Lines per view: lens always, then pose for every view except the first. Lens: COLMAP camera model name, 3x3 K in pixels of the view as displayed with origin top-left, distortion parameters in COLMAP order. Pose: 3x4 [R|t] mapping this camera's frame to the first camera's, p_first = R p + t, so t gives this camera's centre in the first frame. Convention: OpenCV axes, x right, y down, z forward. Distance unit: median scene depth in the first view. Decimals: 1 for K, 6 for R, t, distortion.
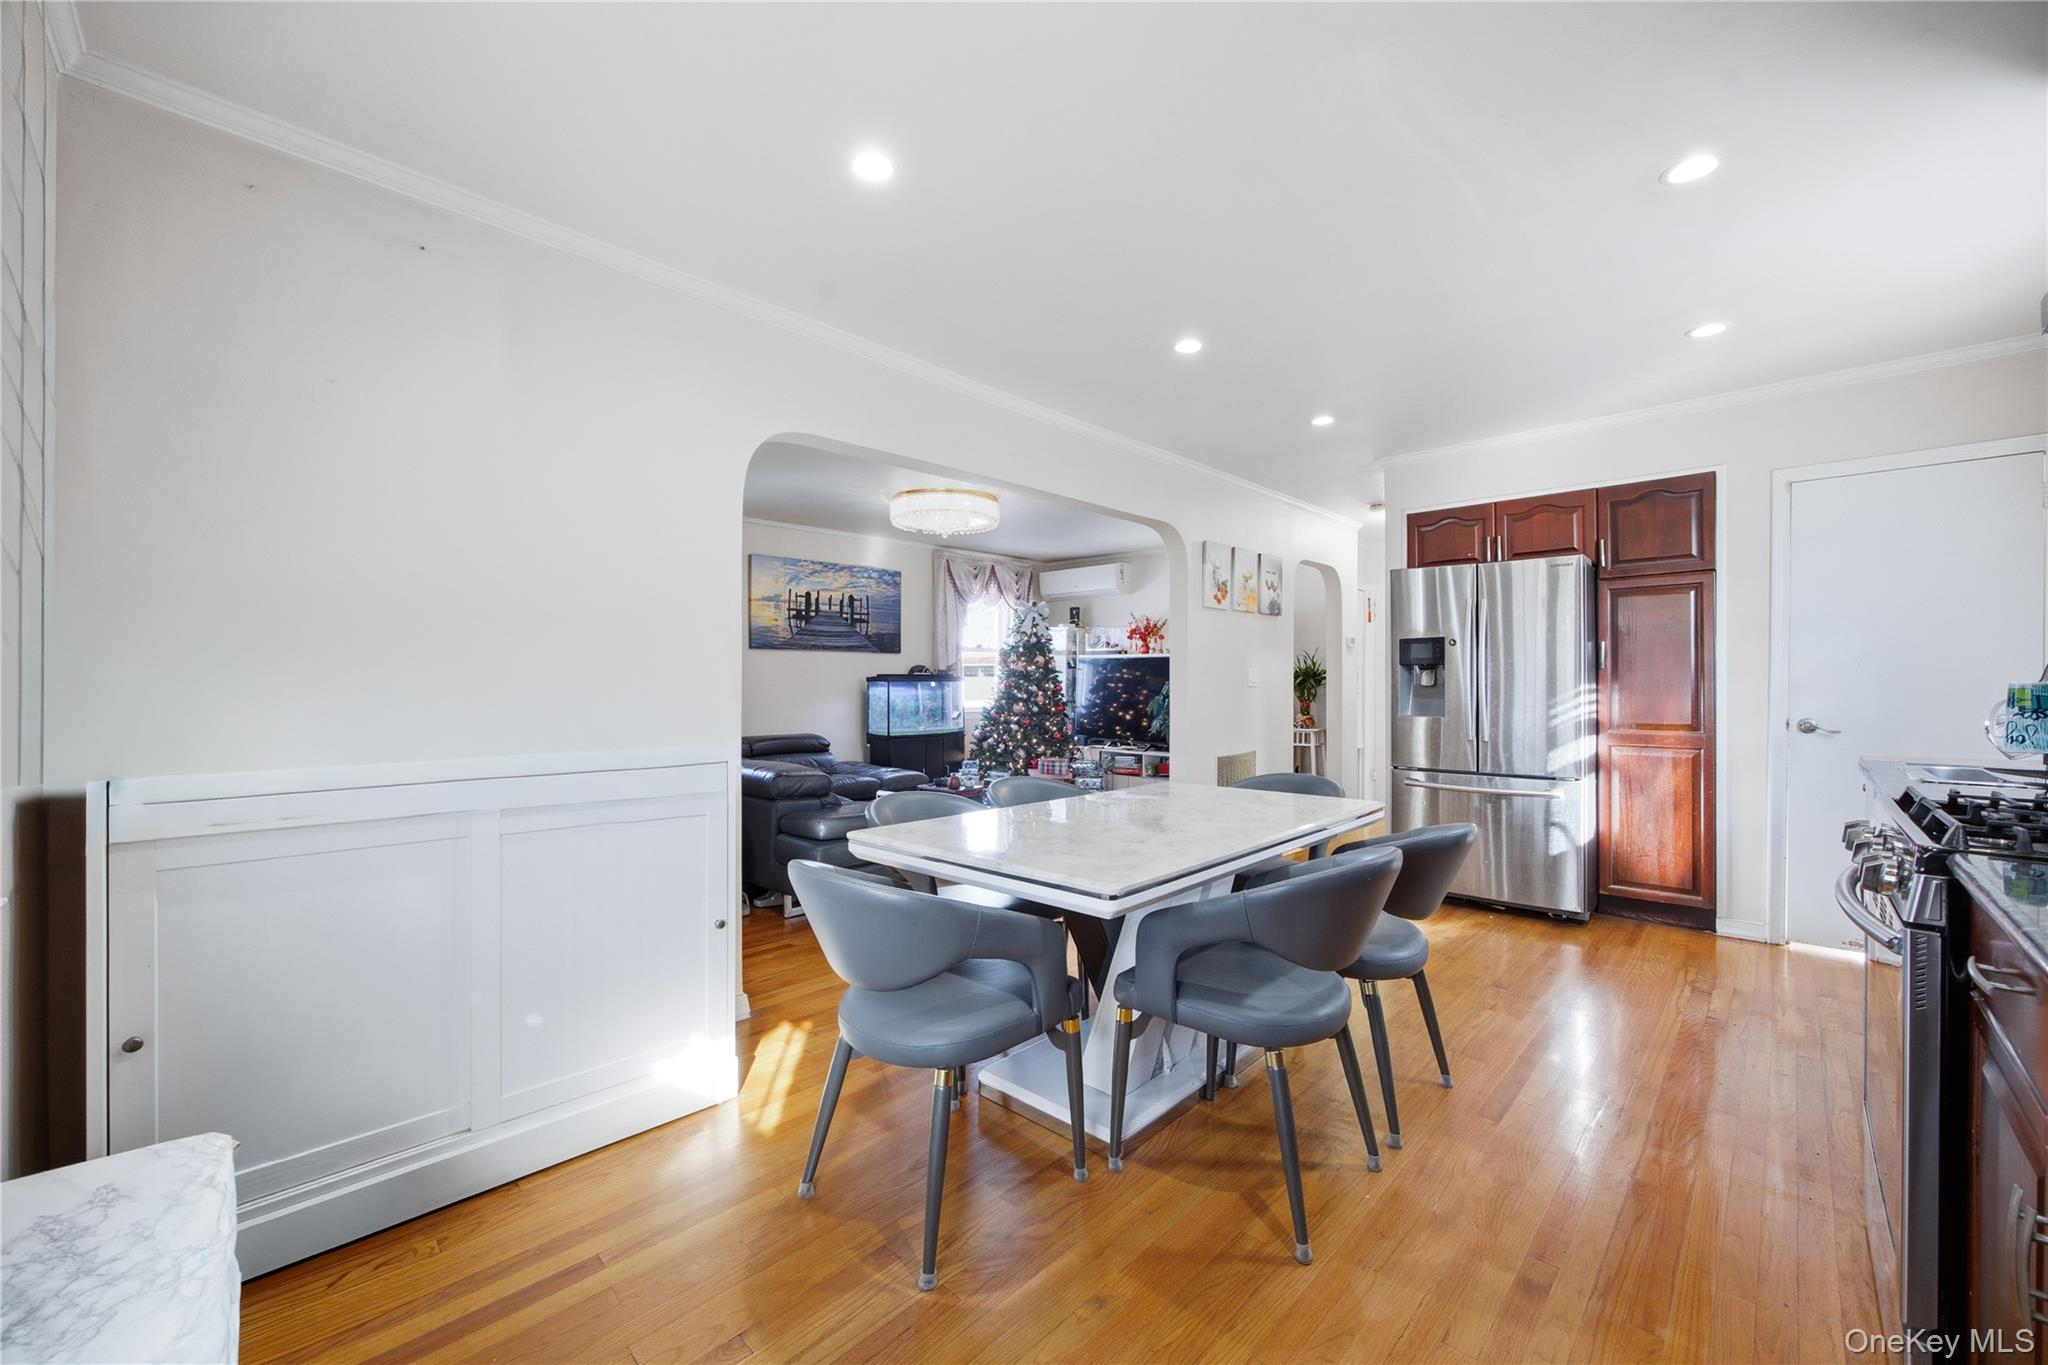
lens RADIAL K [[803.1, 0, 971.6], [0, 803.1, 675.0], [0, 0, 1]] dist [-0.003113, -0.000082]
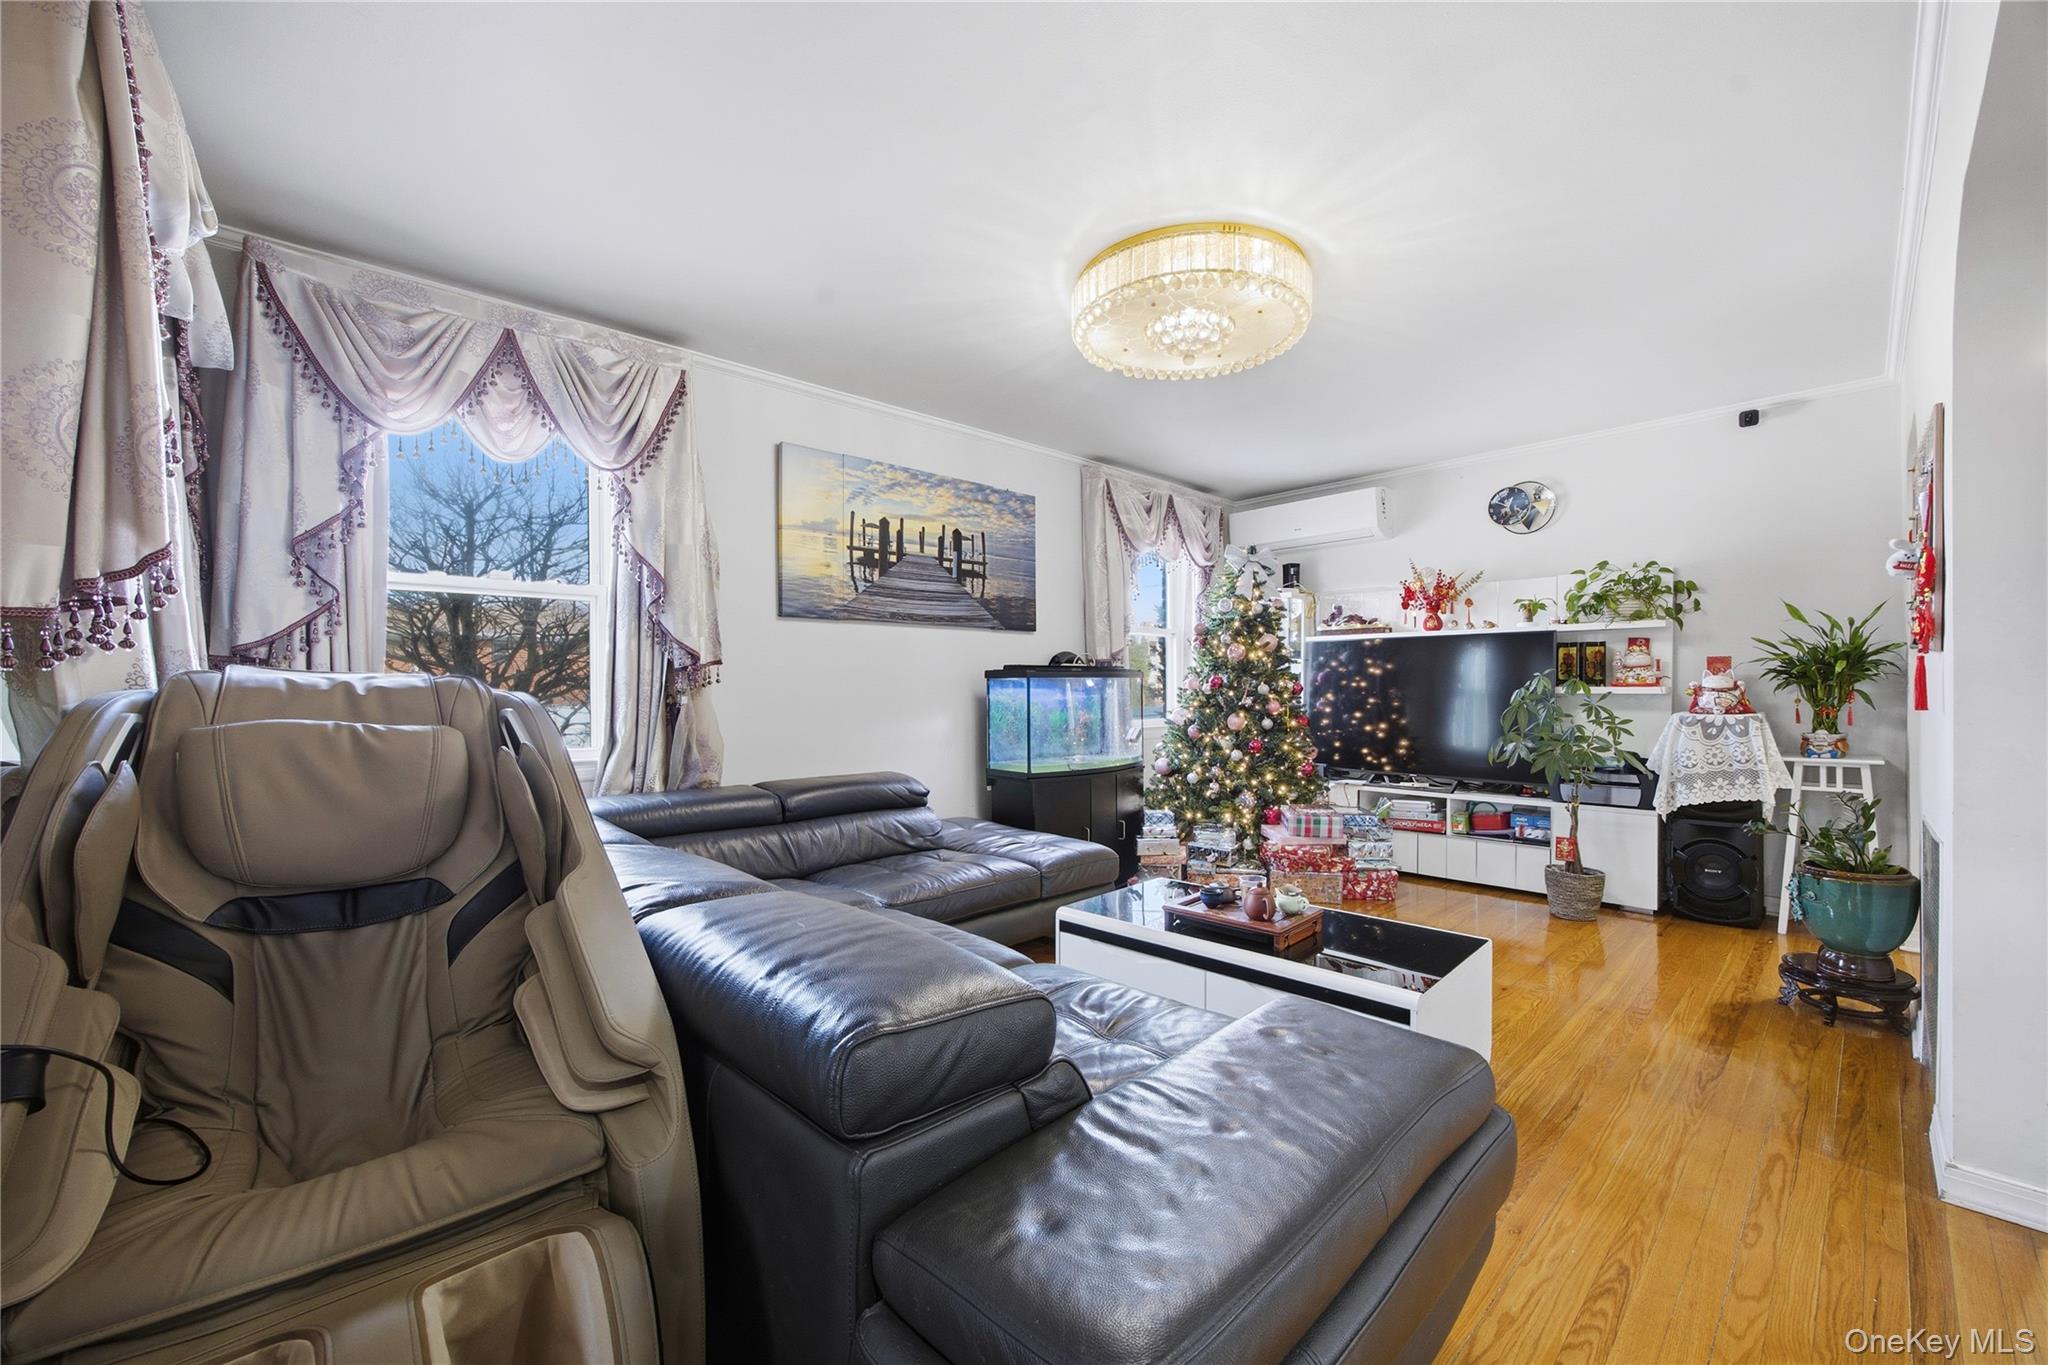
lens RADIAL K [[803.1, 0, 1039.3], [0, 803.1, 680.2], [0, 0, 1]] dist [-0.003113, -0.000082]
pose [[0.999613, -0.007371, 0.026835, -0.105472], [0.007502, 0.999960, -0.004806, 0.012303], [-0.026798, 0.005005, 0.999628, 0.414050]]
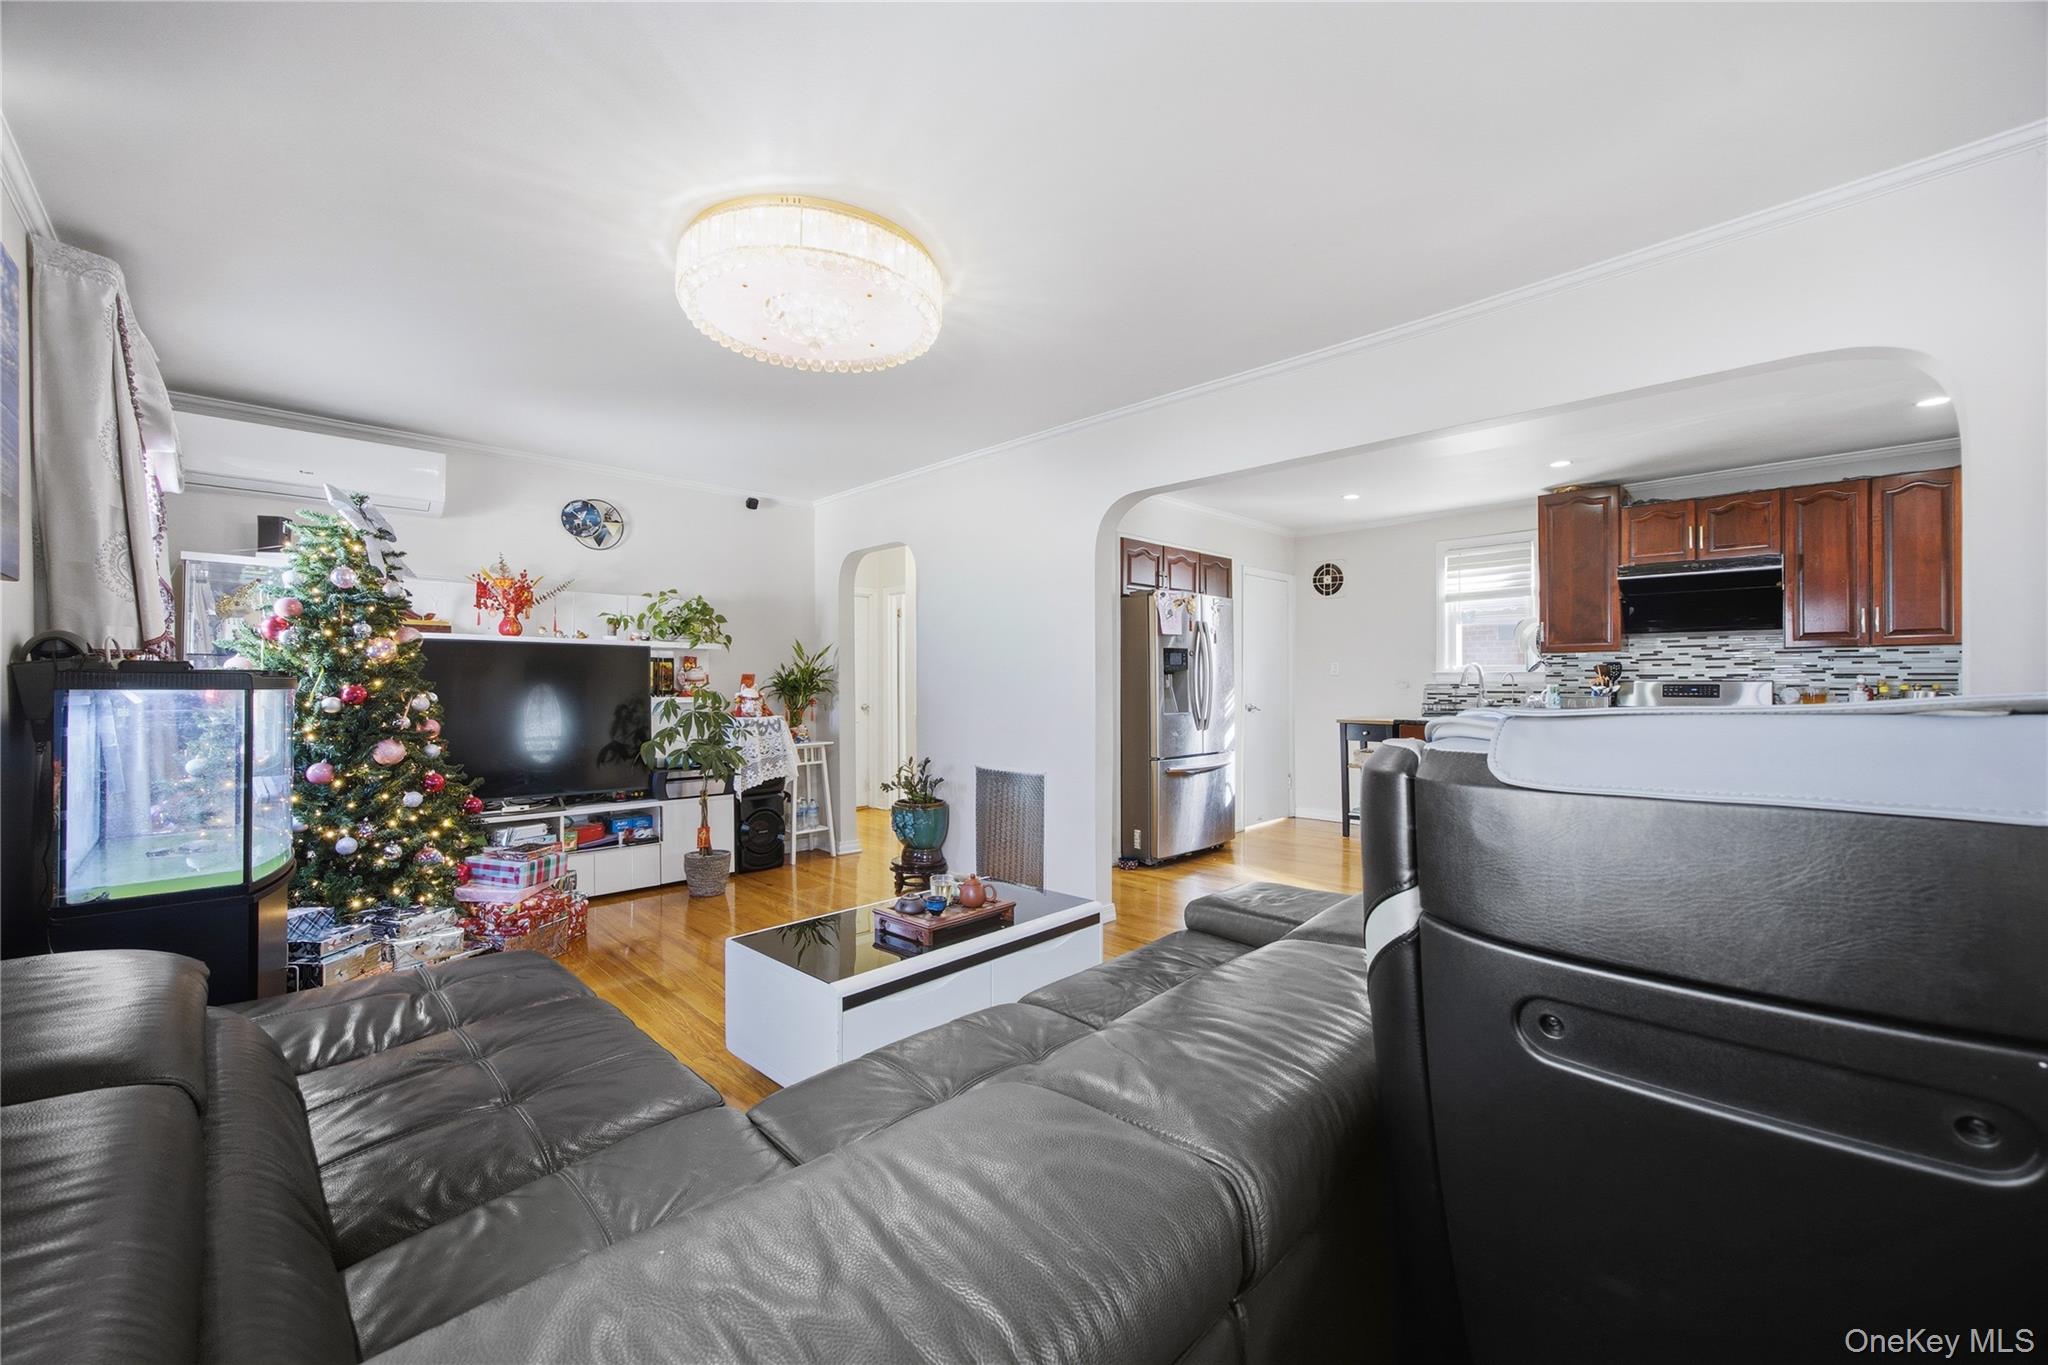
lens RADIAL K [[803.1, 0, 1036.5], [0, 803.1, 680.5], [0, 0, 1]] dist [-0.003113, -0.000082]
pose [[-0.035386, 0.001893, 0.999372, -0.363439], [-0.006558, 0.999976, -0.002126, 0.003050], [-0.999352, -0.006630, -0.035373, 0.689218]]
